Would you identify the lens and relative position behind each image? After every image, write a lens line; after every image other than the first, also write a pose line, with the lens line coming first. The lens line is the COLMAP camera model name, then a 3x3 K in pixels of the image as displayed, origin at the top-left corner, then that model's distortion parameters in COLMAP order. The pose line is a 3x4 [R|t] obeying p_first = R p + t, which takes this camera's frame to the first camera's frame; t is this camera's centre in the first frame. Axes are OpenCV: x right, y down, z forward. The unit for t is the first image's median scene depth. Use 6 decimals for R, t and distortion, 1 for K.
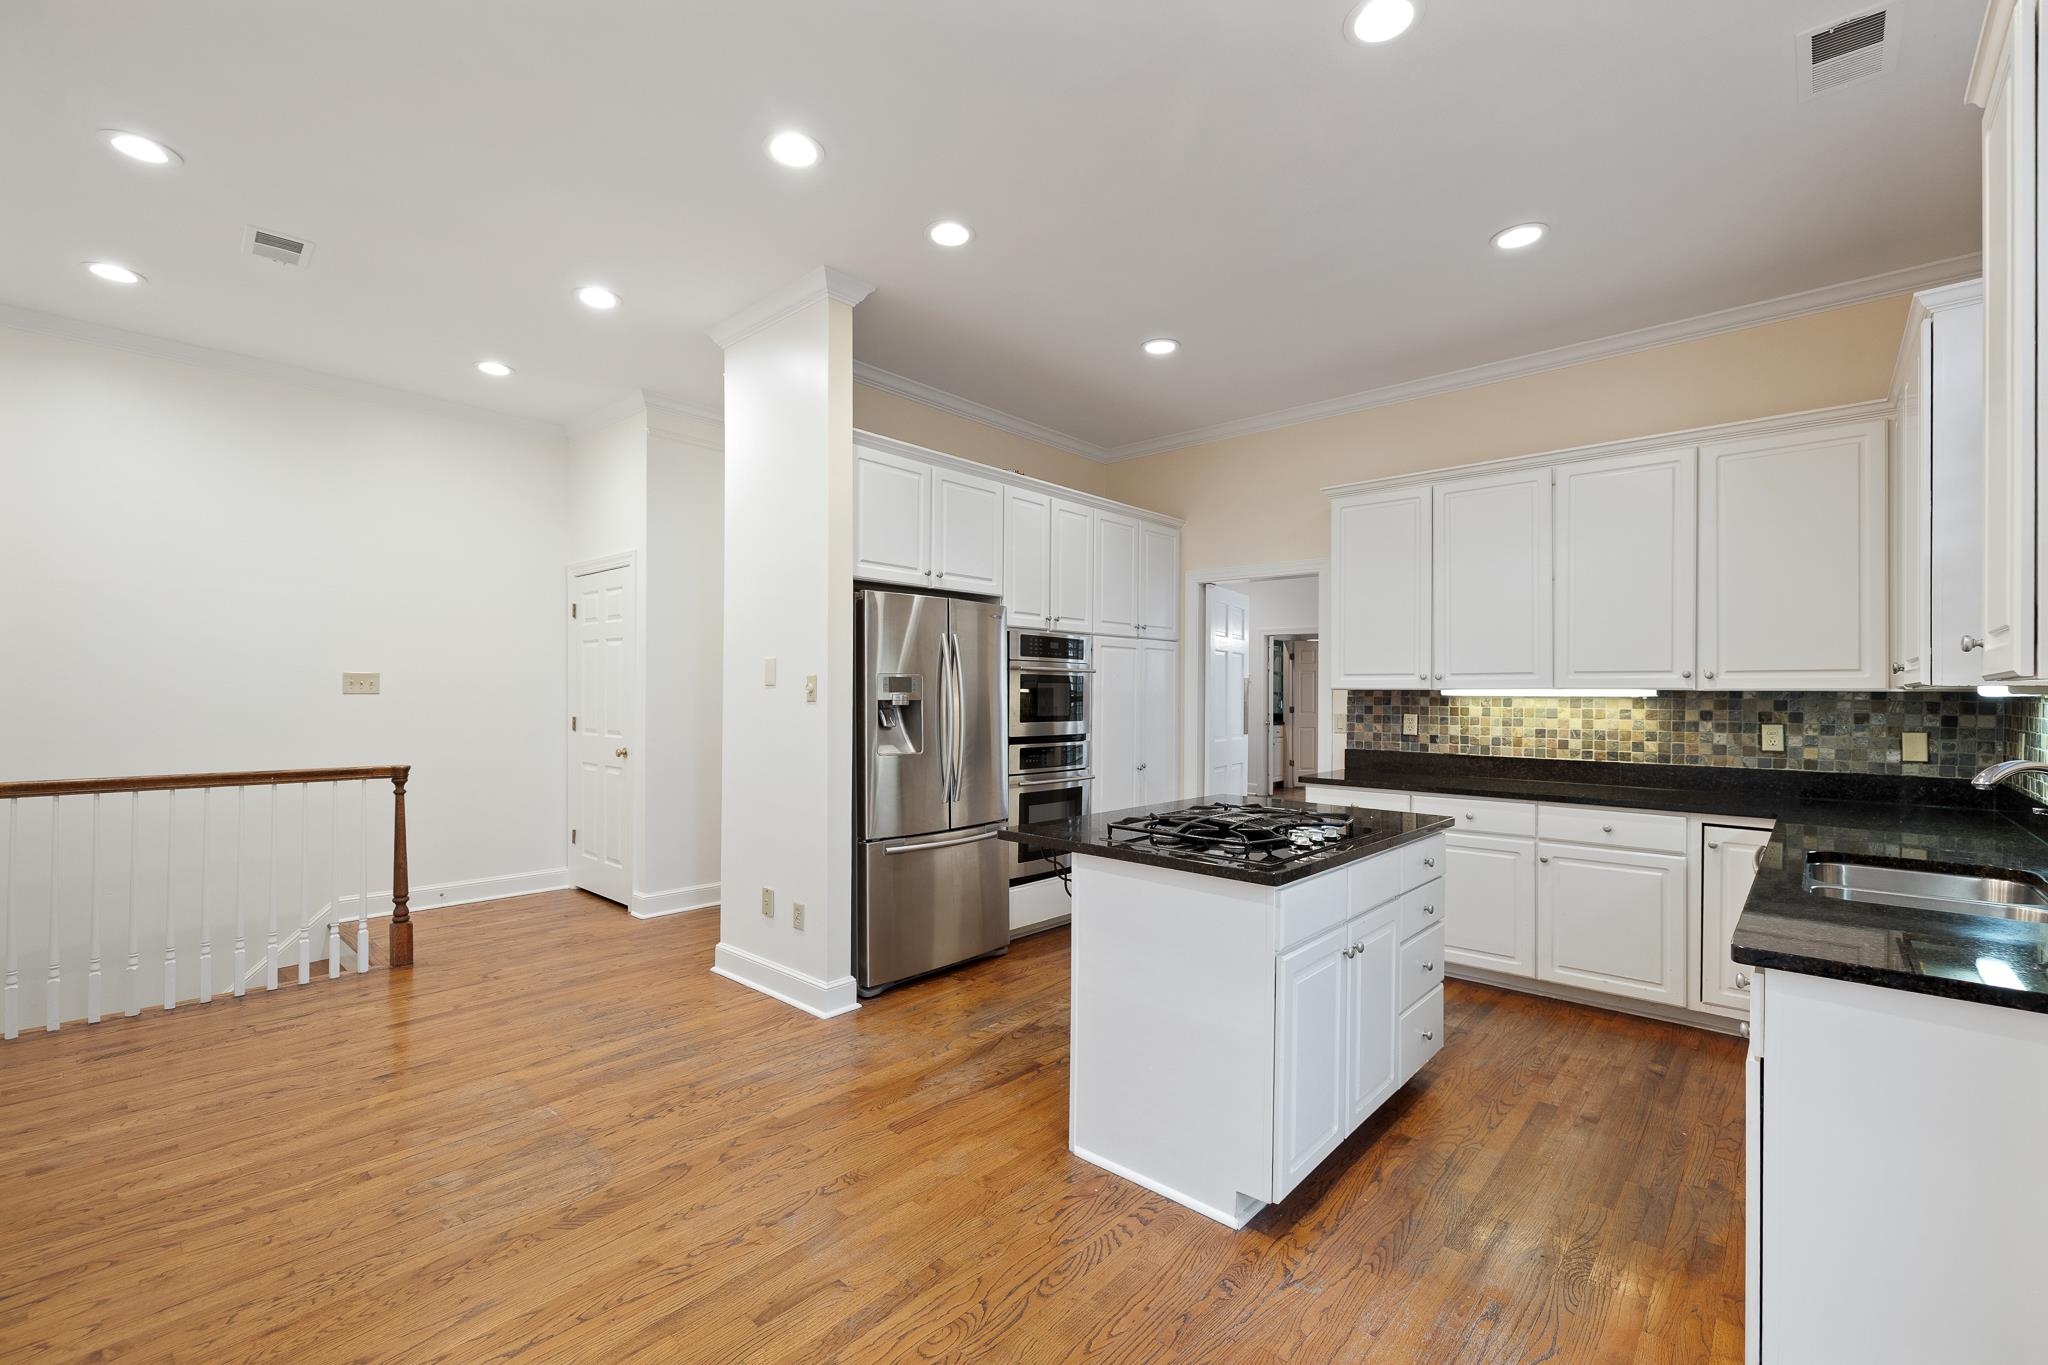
lens RADIAL K [[874.5, 0, 1030.3], [0, 874.5, 691.0], [0, 0, 1]] dist [0.001702, -0.000207]
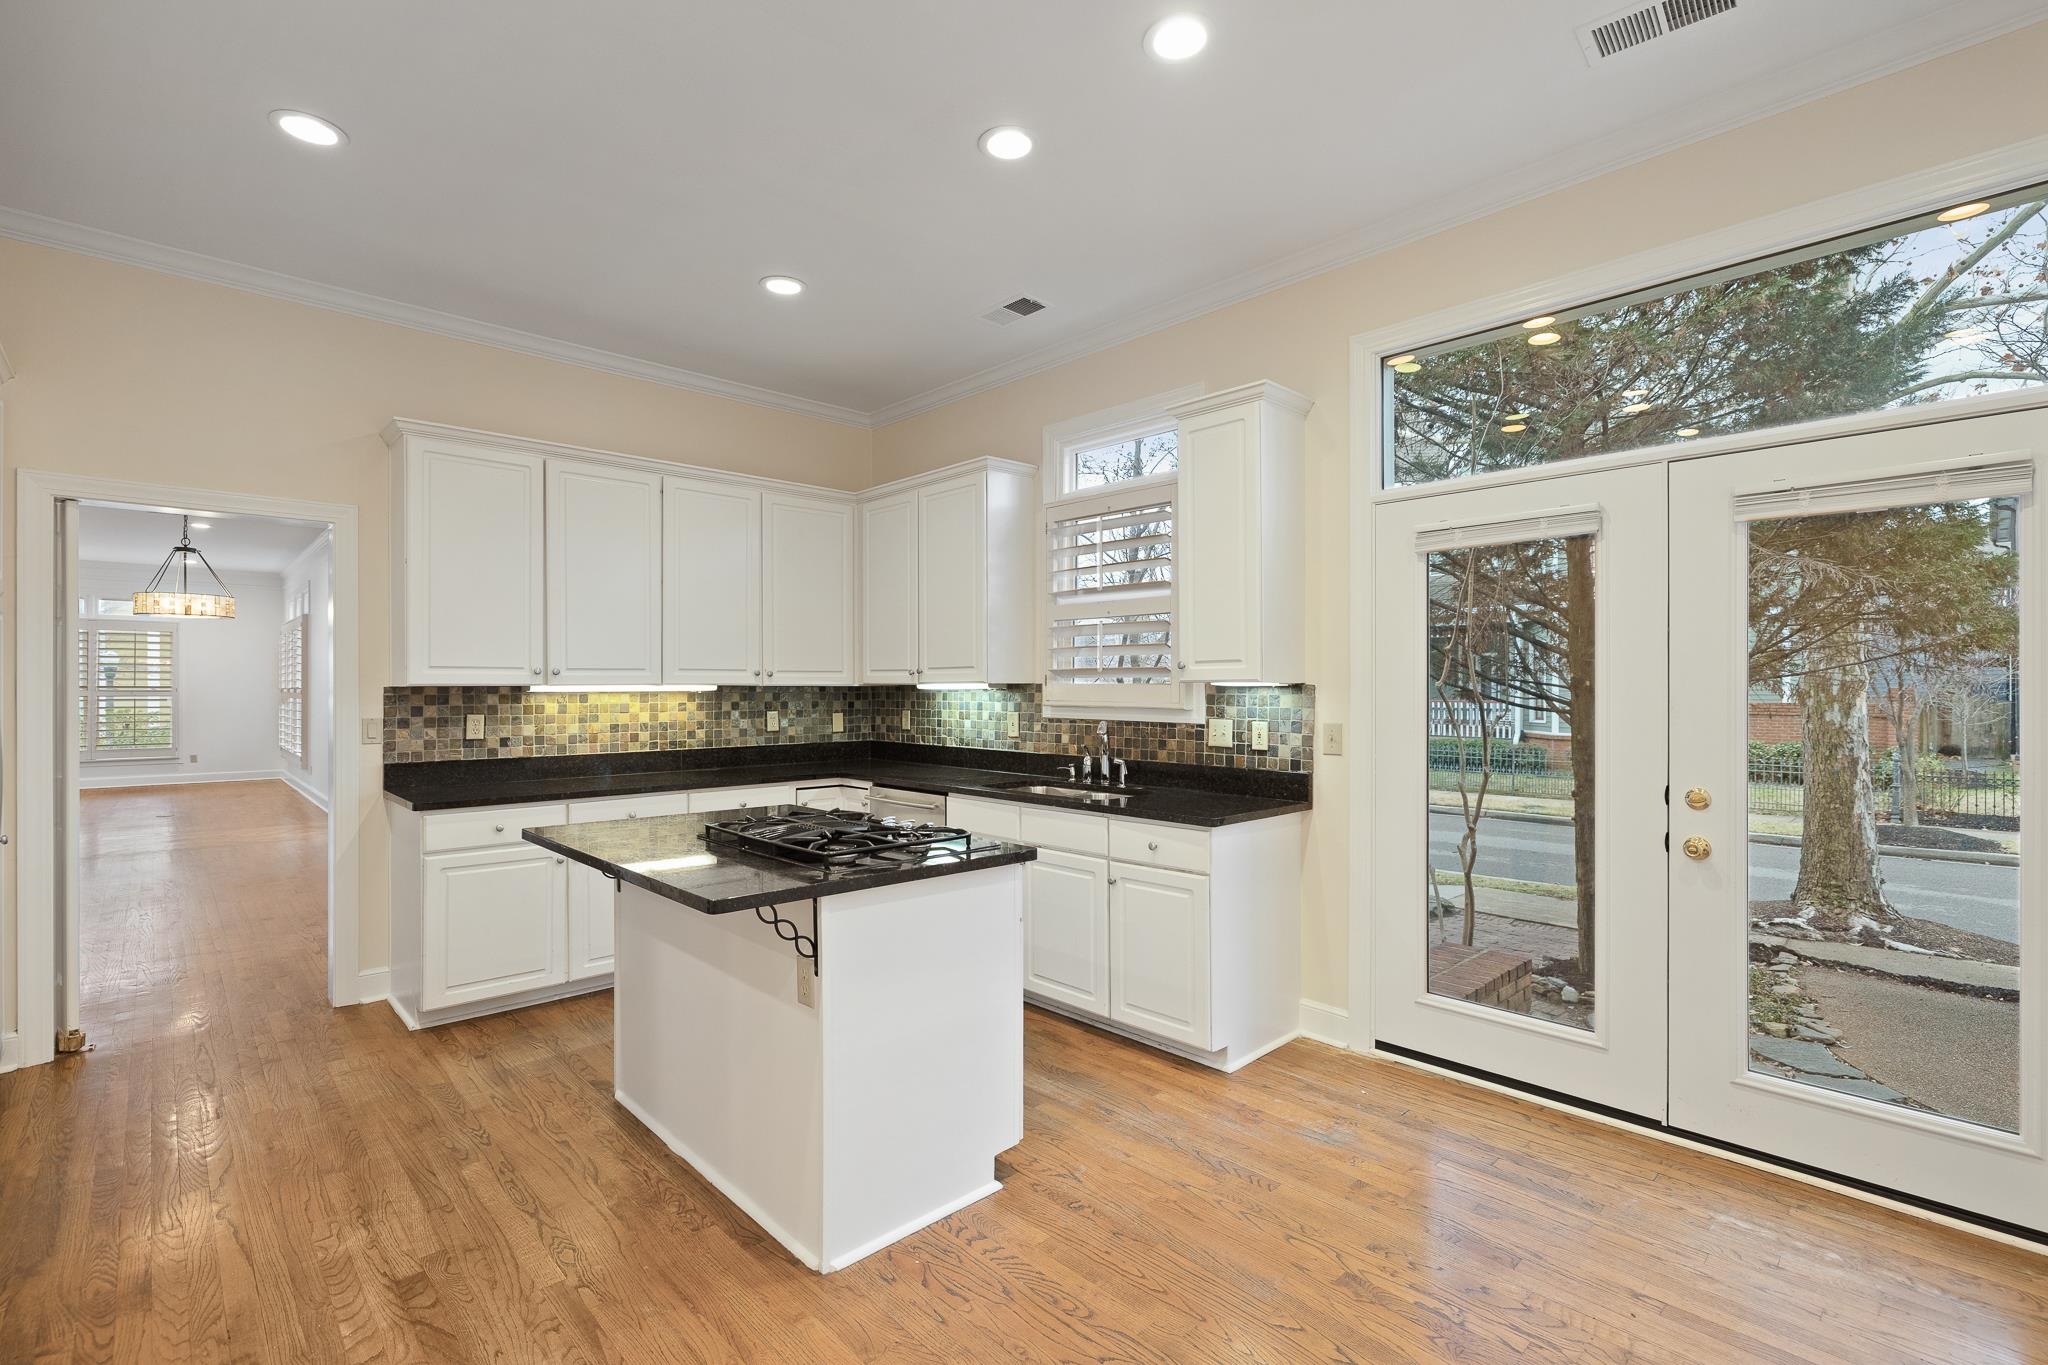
lens RADIAL K [[925.2, 0, 1024.0], [0, 925.2, 682.5], [0, 0, 1]] dist [-0.002493, -0.000104]
pose [[0.081857, -0.001690, 0.996643, -0.450430], [0.001172, 0.999998, 0.001599, -0.005890], [-0.996643, 0.001037, 0.081858, 0.439092]]
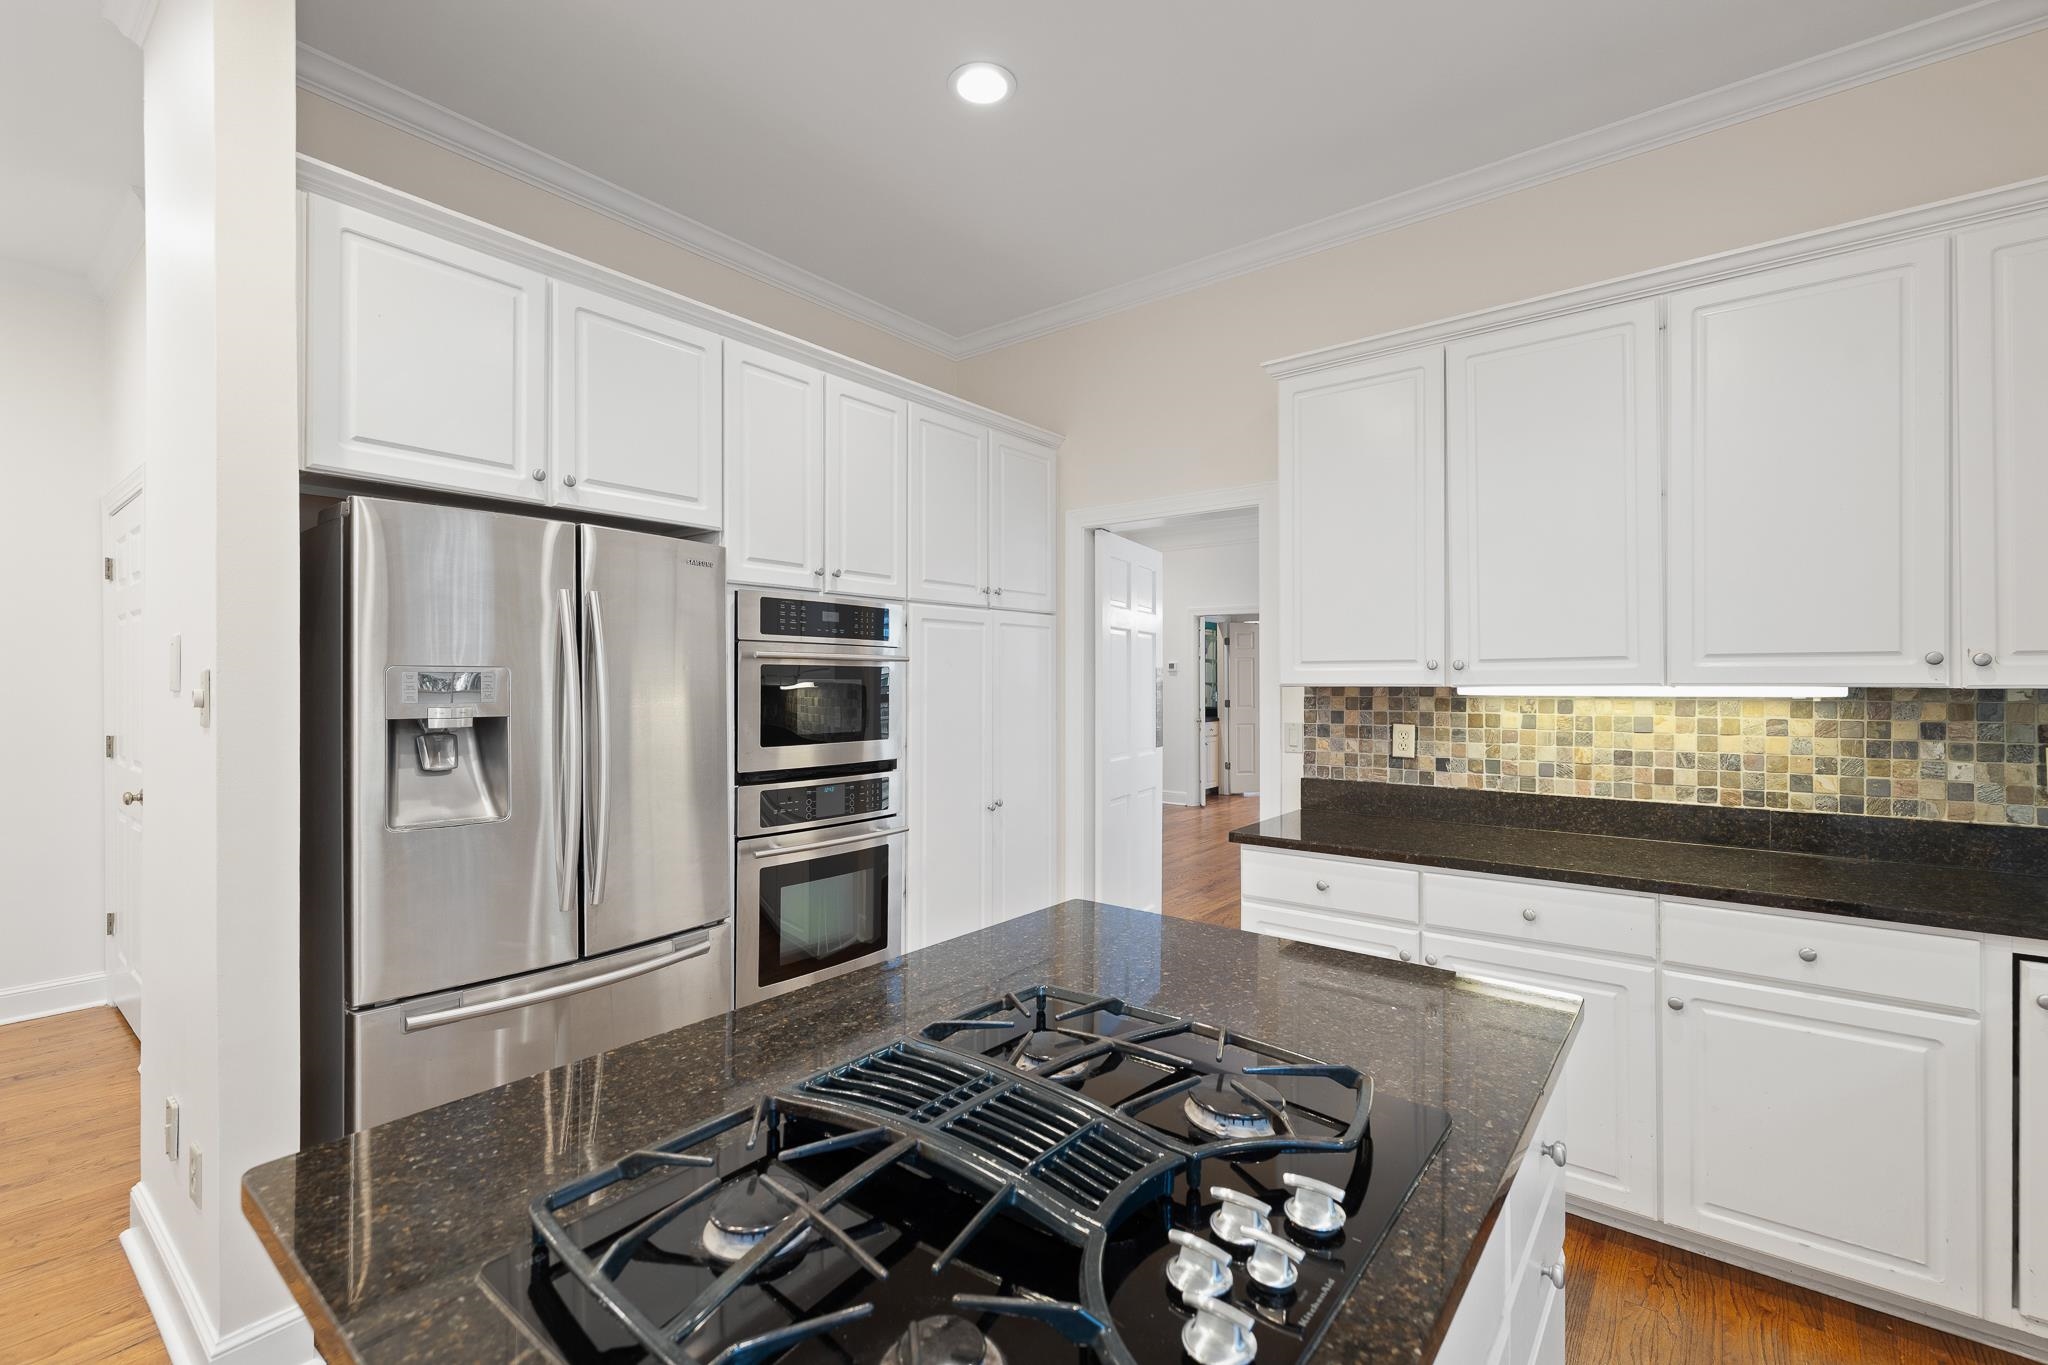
lens RADIAL K [[882.1, 0, 1024.0], [0, 882.1, 682.5], [0, 0, 1]] dist [0.000635, -0.000380]
pose [[0.998139, -0.007597, 0.060512, 0.135617], [0.007433, 0.999968, 0.002937, -0.008365], [-0.060532, -0.002481, 0.998163, 0.420465]]
